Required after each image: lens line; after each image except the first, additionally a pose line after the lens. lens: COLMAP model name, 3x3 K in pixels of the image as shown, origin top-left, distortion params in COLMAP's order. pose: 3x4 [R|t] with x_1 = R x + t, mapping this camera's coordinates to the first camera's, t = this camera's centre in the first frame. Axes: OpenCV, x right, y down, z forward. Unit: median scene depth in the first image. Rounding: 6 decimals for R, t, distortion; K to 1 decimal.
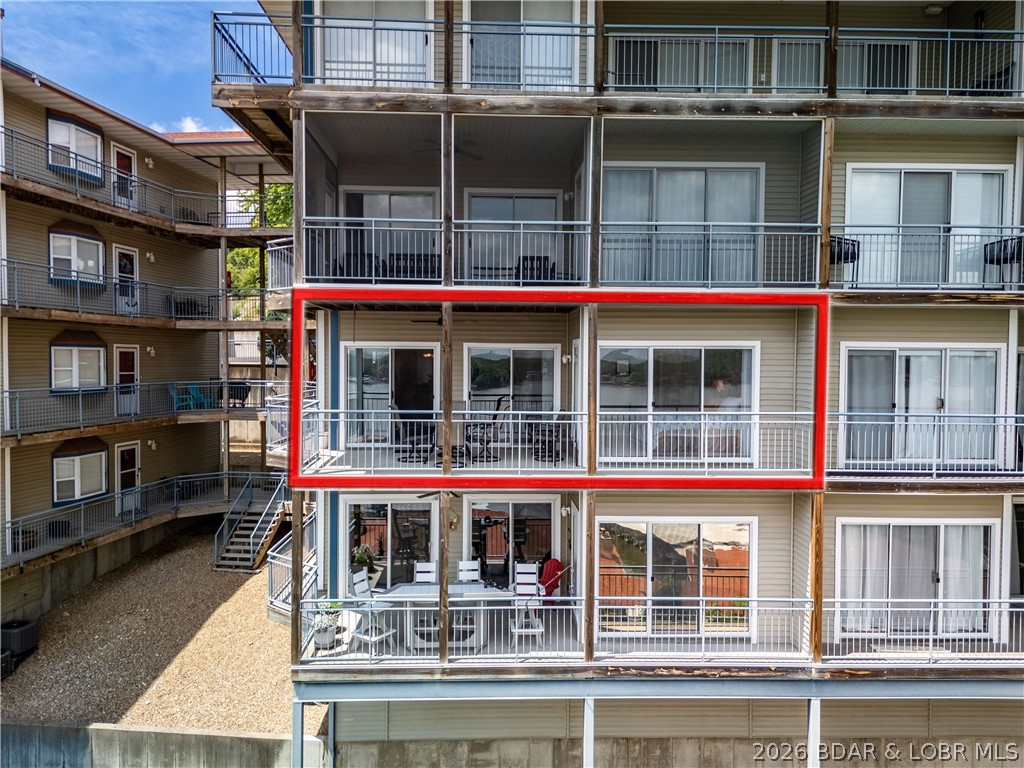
lens RADIAL K [[764.7, 0, 512.0], [0, 764.7, 384.0], [0, 0, 1]] dist [0.061160, -0.039921]
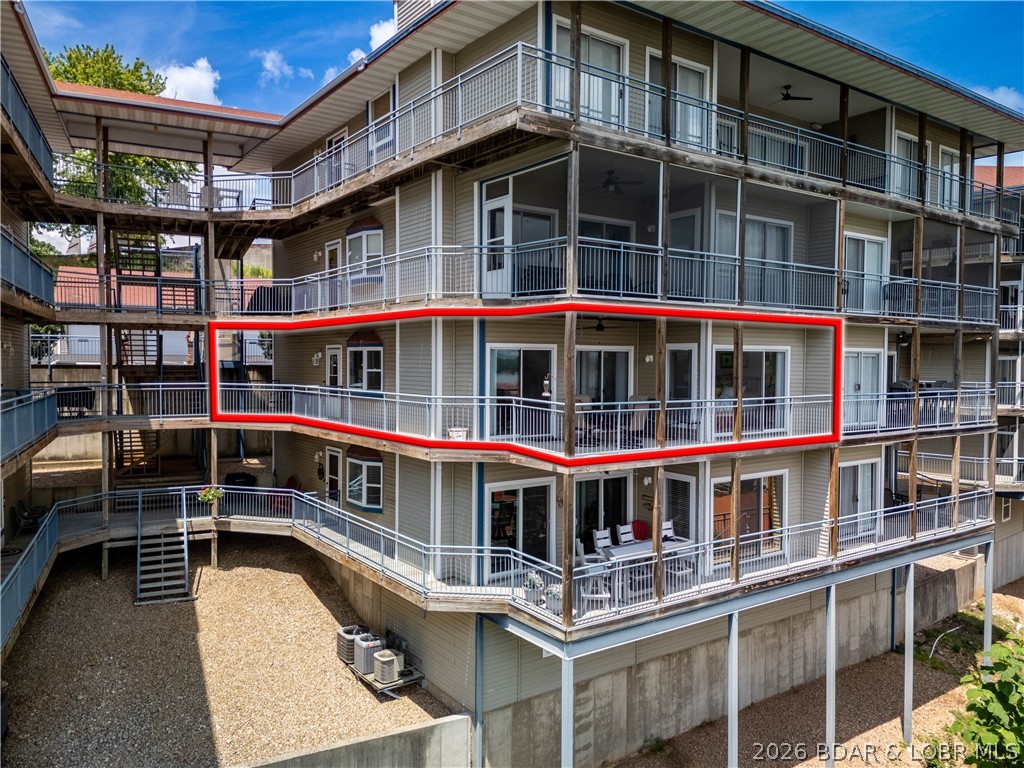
lens RADIAL K [[764.7, 0, 512.0], [0, 764.7, 384.0], [0, 0, 1]] dist [0.061160, -0.039921]
pose [[0.831576, -0.019079, 0.555083, -0.931462], [0.017461, 0.999814, 0.008207, -0.006497], [-0.555136, 0.002868, 0.831754, 0.096159]]
